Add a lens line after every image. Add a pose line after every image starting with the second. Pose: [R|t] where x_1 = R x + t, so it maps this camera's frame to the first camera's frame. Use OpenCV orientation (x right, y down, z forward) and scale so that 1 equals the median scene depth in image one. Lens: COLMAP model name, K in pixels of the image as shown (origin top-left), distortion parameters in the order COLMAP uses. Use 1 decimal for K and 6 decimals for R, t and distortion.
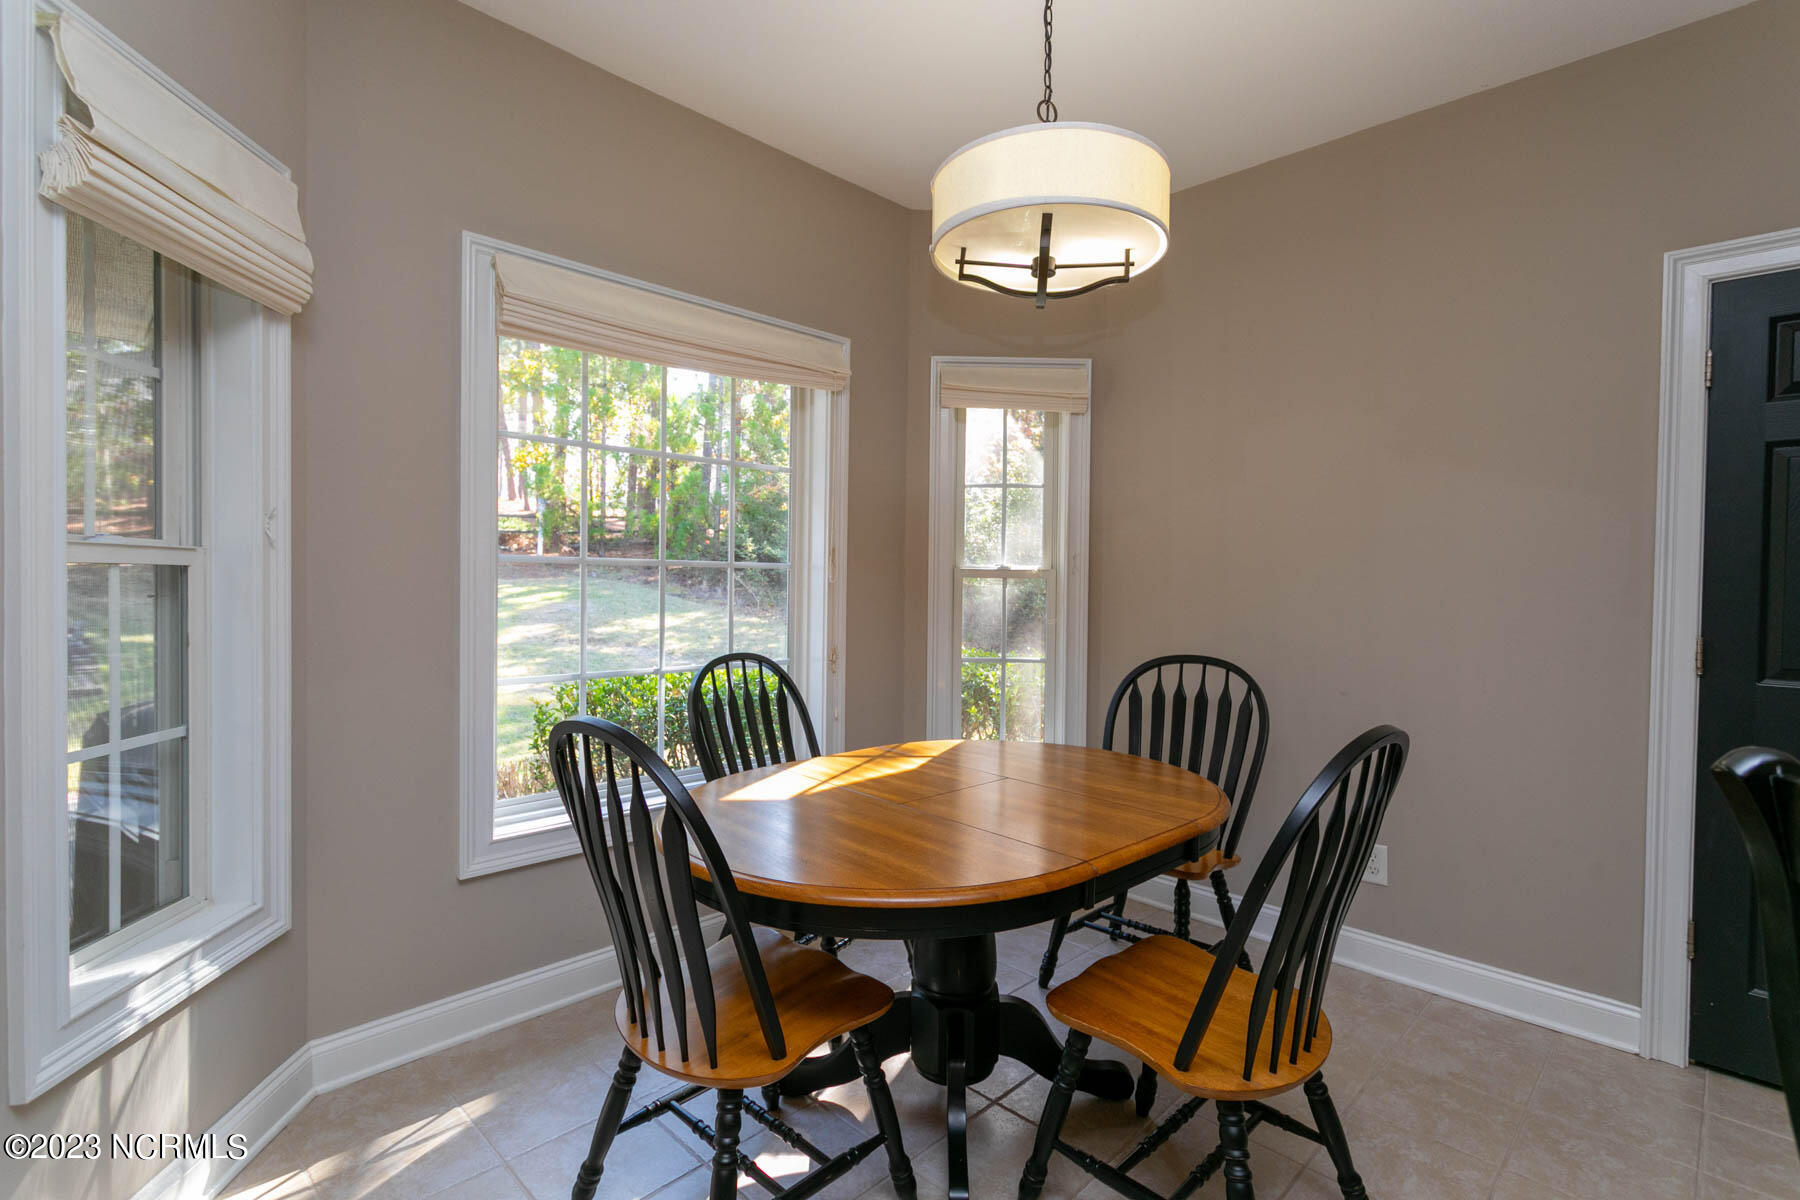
lens RADIAL K [[836.0, 0, 902.7], [0, 836.0, 595.0], [0, 0, 1]] dist [0.002330, -0.000023]
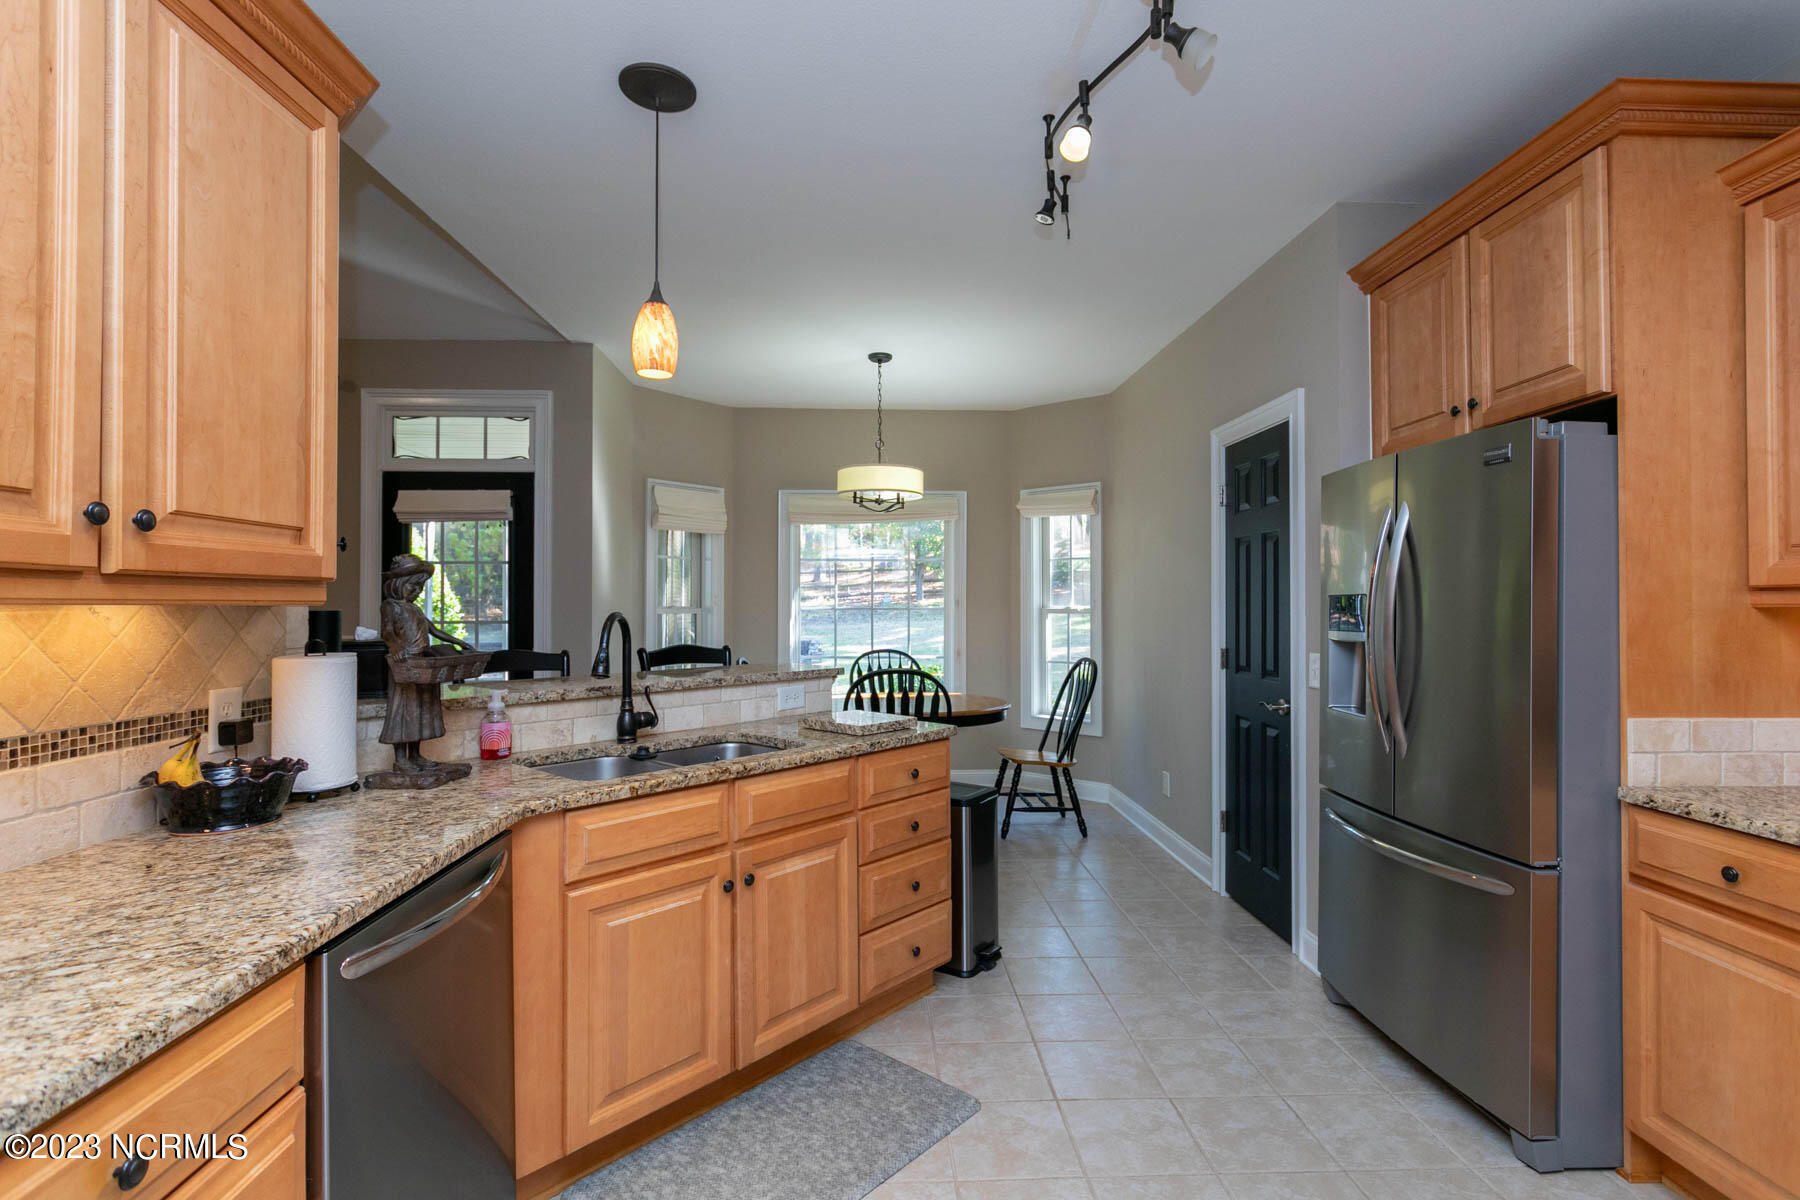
lens RADIAL K [[836.0, 0, 902.7], [0, 836.0, 595.0], [0, 0, 1]] dist [0.002330, -0.000023]
pose [[0.745392, -0.018135, -0.666380, 1.118516], [-0.000417, 0.999617, -0.027670, -0.014810], [0.666627, 0.020903, 0.745099, -0.520241]]
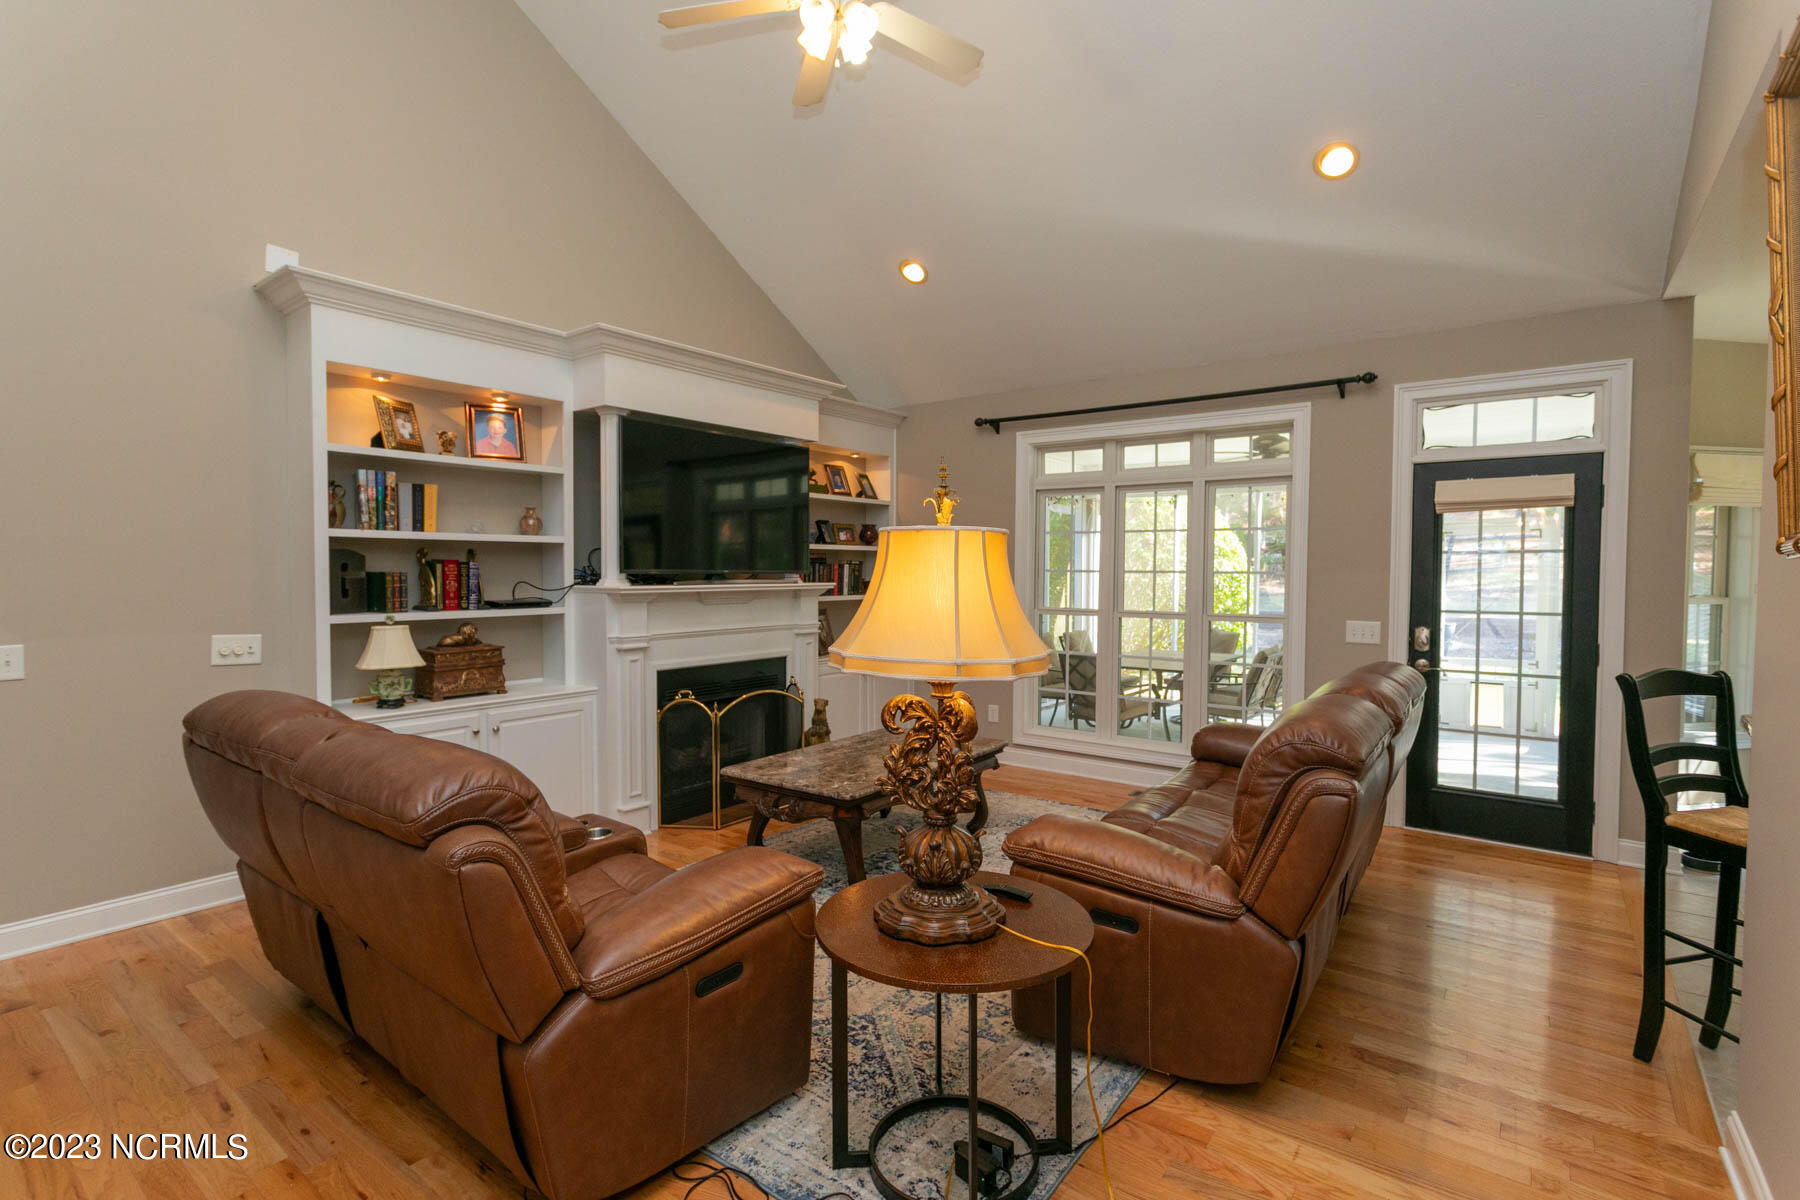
lens RADIAL K [[836.0, 0, 902.7], [0, 836.0, 595.0], [0, 0, 1]] dist [0.002330, -0.000023]
pose [[0.128995, 0.021141, -0.991420, 0.862471], [-0.017921, 0.999659, 0.018985, -0.044289], [0.991483, 0.015318, 0.129330, -1.128596]]
